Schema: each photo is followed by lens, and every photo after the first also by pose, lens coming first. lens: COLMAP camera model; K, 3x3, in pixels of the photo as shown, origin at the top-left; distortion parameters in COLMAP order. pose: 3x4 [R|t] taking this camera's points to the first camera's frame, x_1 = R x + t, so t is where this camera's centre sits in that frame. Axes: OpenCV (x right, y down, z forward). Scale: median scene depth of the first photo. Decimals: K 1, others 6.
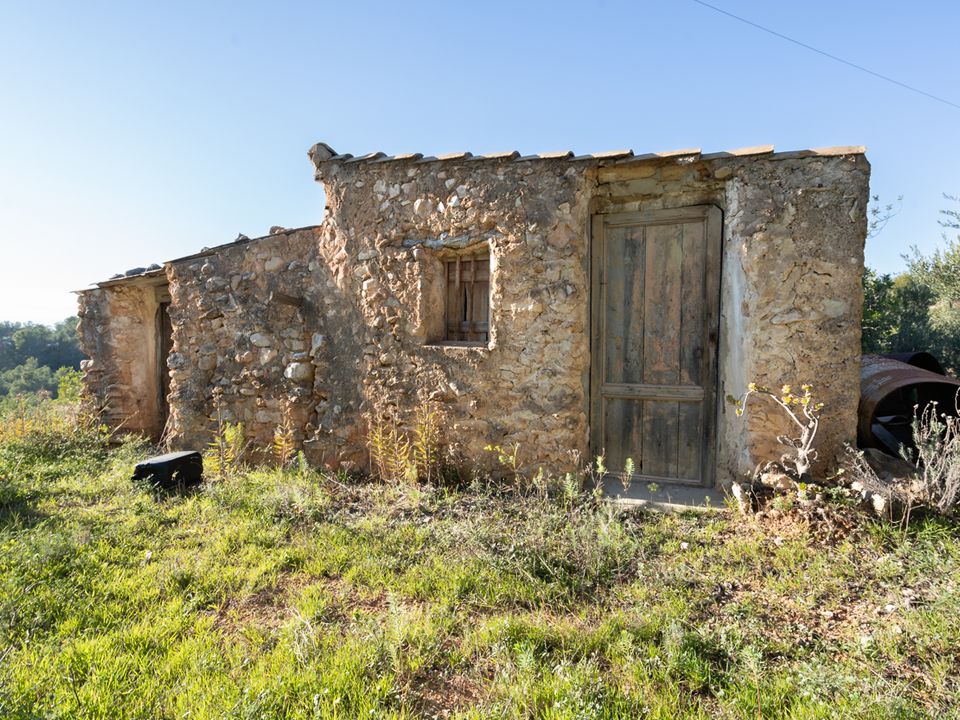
lens RADIAL K [[467.3, 0, 462.9], [0, 467.3, 359.7], [0, 0, 1]] dist [-0.009845, 0.006523]
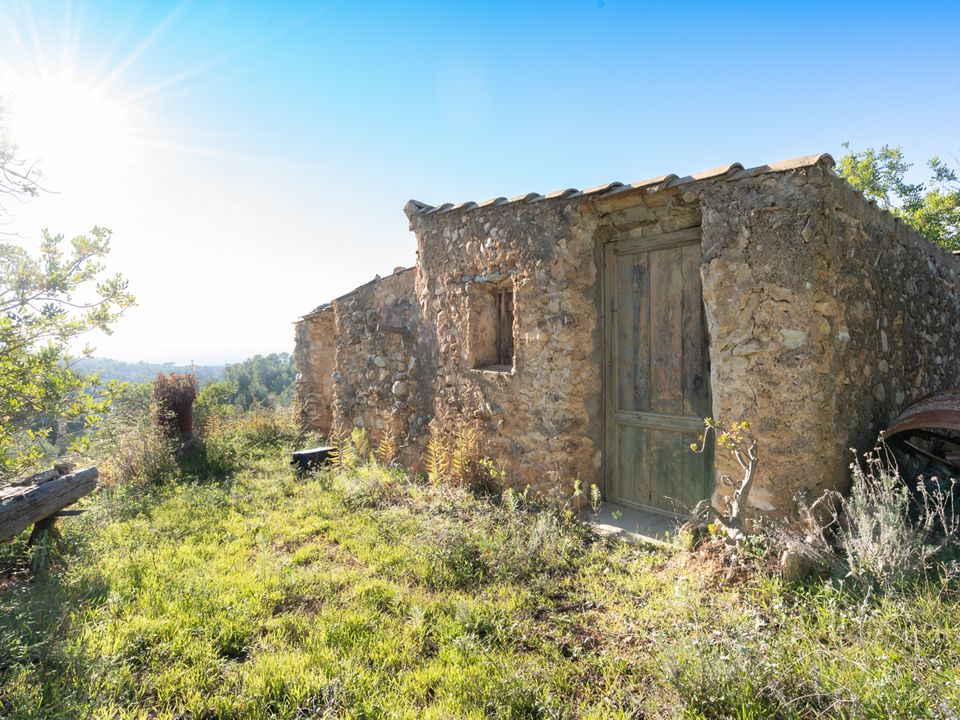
lens RADIAL K [[510.4, 0, 480.0], [0, 510.4, 360.0], [0, 0, 1]] dist [-0.000506, 0.000490]
pose [[0.890883, 0.001656, -0.454229, 0.516943], [-0.009339, 0.999849, -0.014671, -0.036255], [0.454136, 0.017312, 0.890764, -0.104545]]
